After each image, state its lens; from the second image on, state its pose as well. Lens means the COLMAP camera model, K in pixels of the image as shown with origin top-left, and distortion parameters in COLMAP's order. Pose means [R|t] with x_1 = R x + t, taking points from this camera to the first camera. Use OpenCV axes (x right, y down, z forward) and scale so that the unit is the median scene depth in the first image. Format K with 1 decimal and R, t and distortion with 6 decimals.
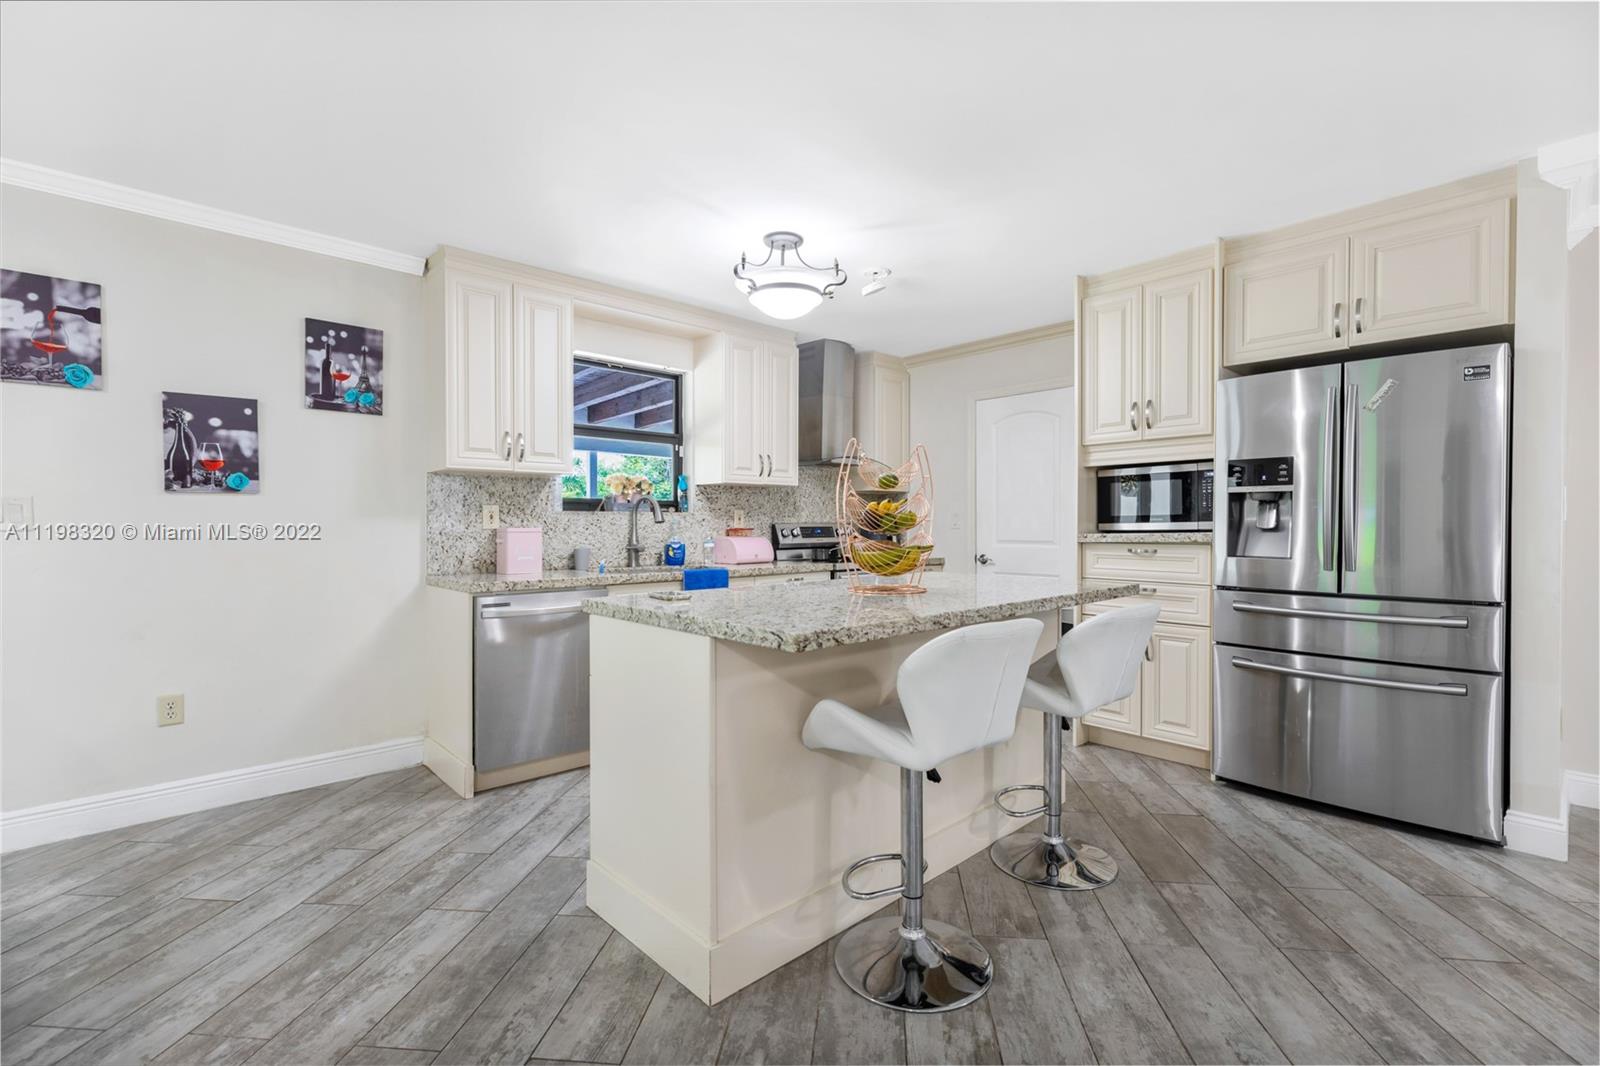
lens RADIAL K [[713.1, 0, 807.1], [0, 713.1, 523.7], [0, 0, 1]] dist [0.004423, 0.001113]
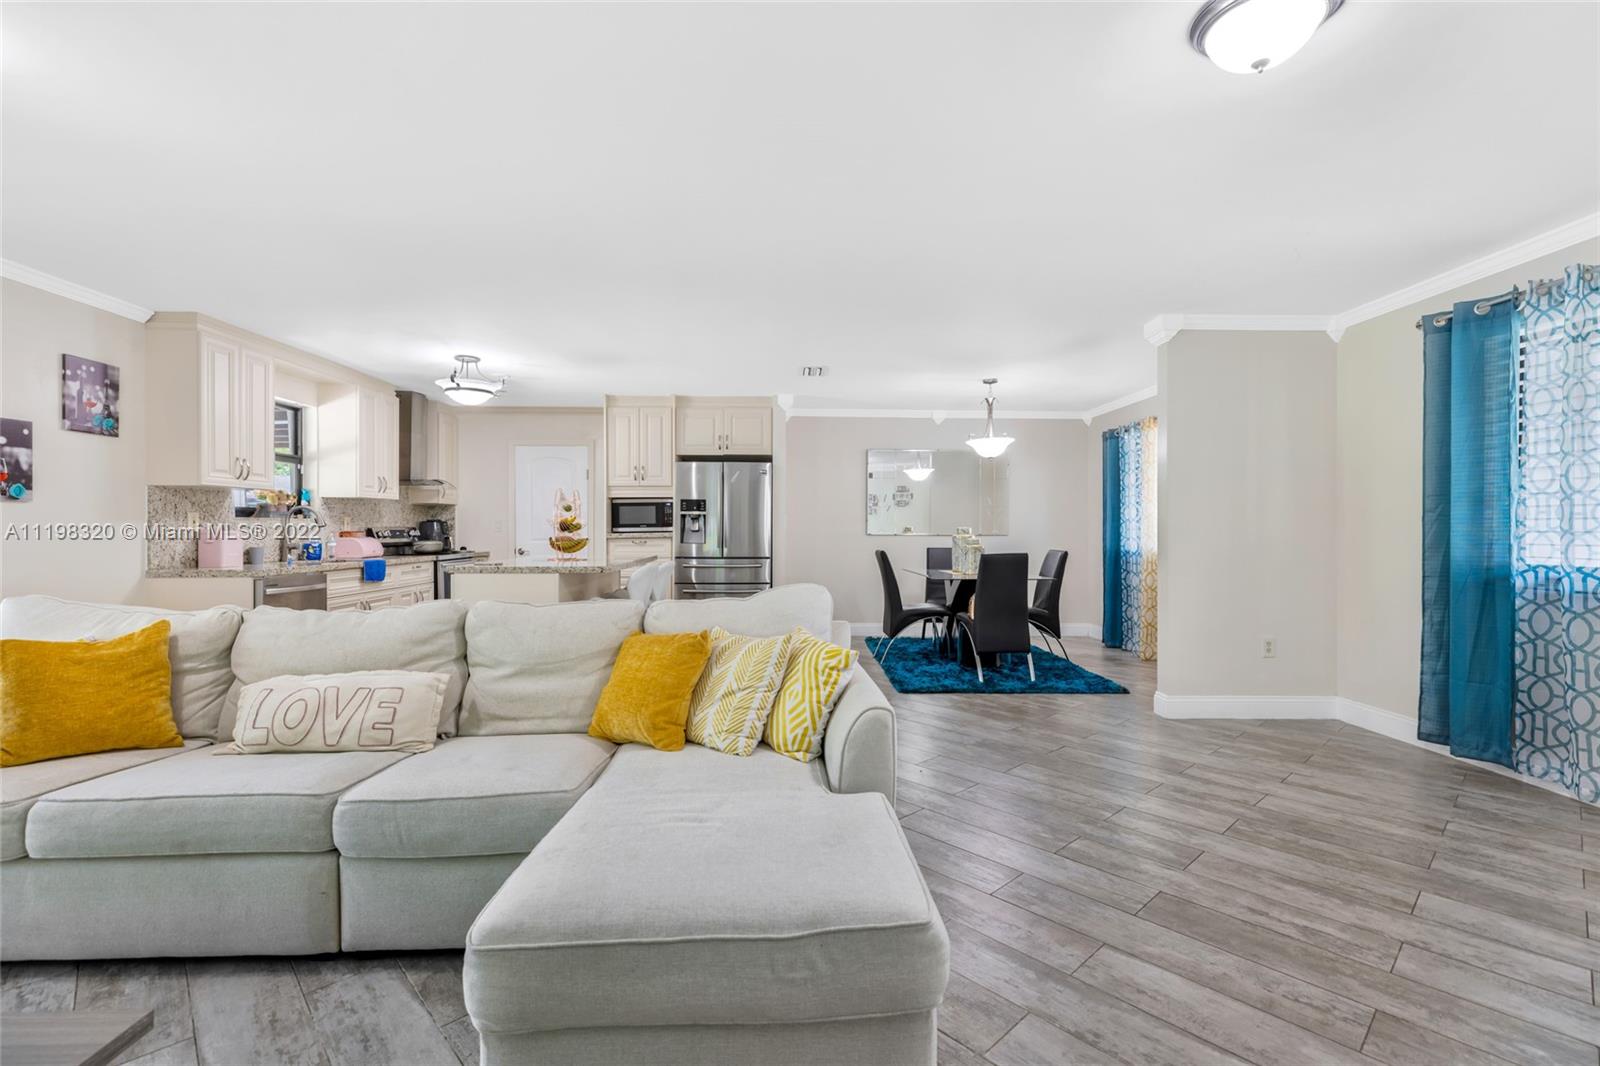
lens RADIAL K [[713.1, 0, 803.0], [0, 713.1, 533.6], [0, 0, 1]] dist [0.004423, 0.001113]
pose [[0.659859, -0.004070, 0.751378, -0.748873], [-0.001822, 0.999974, 0.007016, 0.000362], [-0.751387, -0.005998, 0.659835, -0.674460]]
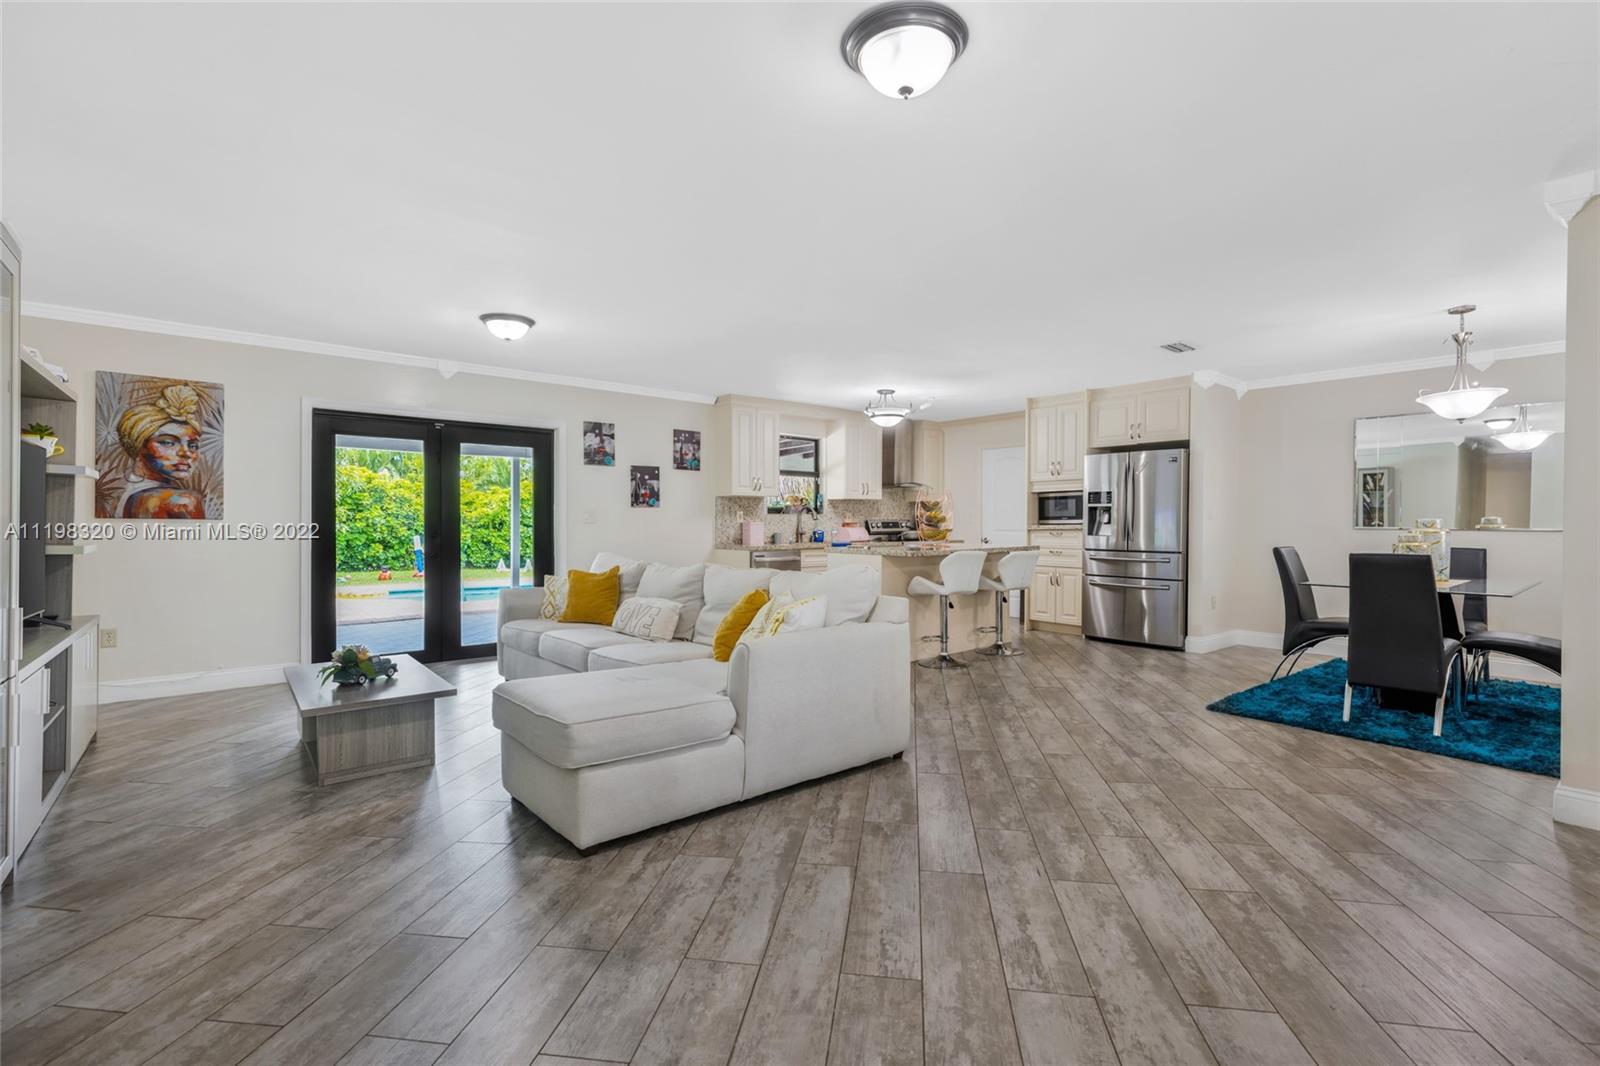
lens RADIAL K [[713.1, 0, 806.4], [0, 713.1, 527.0], [0, 0, 1]] dist [0.004423, 0.001113]
pose [[0.998816, 0.000780, -0.048644, -0.165116], [-0.000299, 0.999951, 0.009910, -0.000930], [0.048649, -0.009884, 0.998767, -1.172823]]
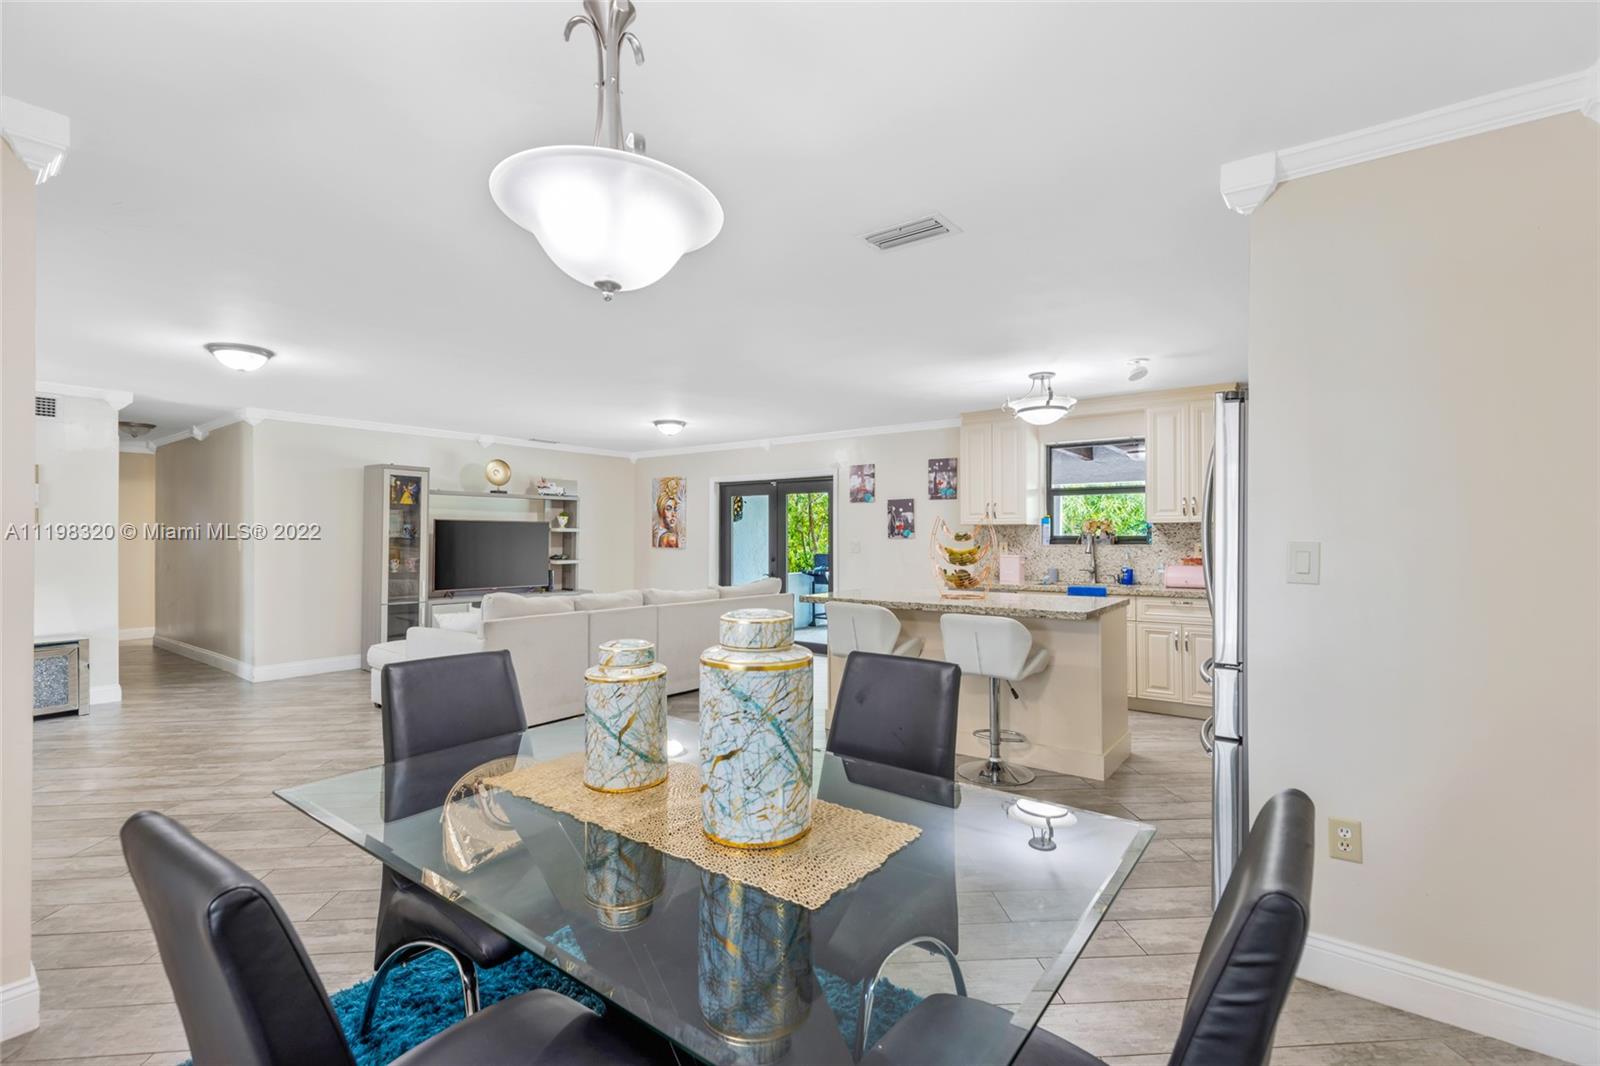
lens RADIAL K [[713.1, 0, 805.8], [0, 713.1, 531.3], [0, 0, 1]] dist [0.004423, 0.001113]
pose [[0.178014, -0.006167, -0.984009, 1.360370], [0.004801, 0.999974, -0.005399, -0.049752], [0.984016, -0.003763, 0.178039, 0.209740]]
